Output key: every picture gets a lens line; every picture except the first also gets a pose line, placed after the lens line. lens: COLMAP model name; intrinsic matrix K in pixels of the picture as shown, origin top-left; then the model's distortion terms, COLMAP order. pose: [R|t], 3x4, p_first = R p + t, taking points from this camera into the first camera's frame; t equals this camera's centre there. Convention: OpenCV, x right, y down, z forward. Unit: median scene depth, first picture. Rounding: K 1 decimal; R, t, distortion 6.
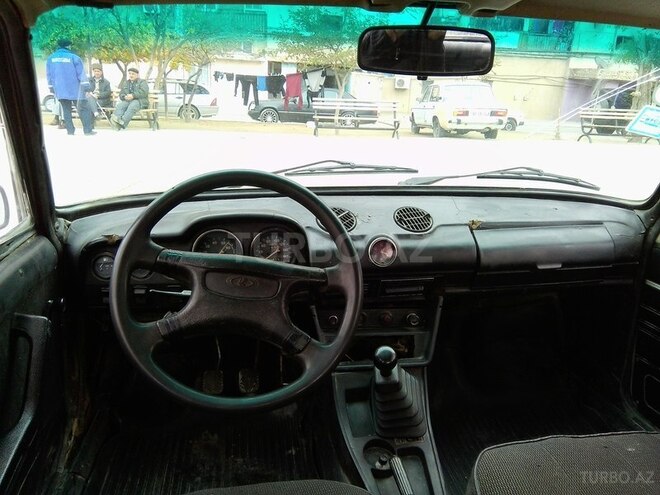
lens RADIAL K [[534.7, 0, 330.6], [0, 534.7, 247.6], [0, 0, 1]] dist [0.011484, -0.000282]
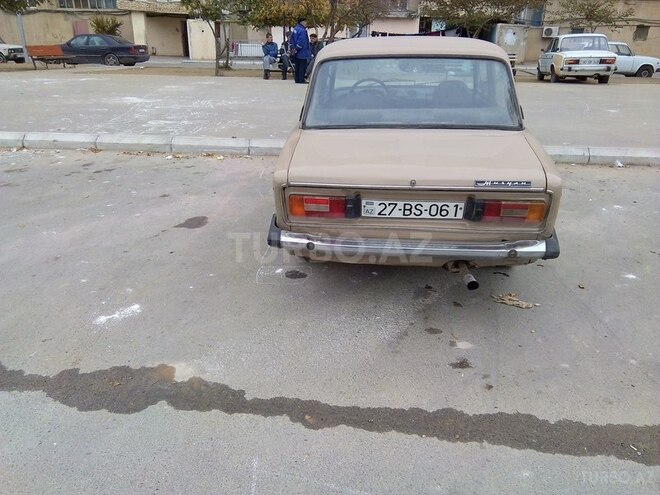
lens RADIAL K [[534.7, 0, 332.5], [0, 534.7, 247.1], [0, 0, 1]] dist [0.011484, -0.000282]
pose [[0.961686, 0.071843, -0.264573, 0.072136], [-0.049859, 0.994792, 0.088896, 0.076355], [0.269582, -0.072299, 0.960260, -0.307017]]
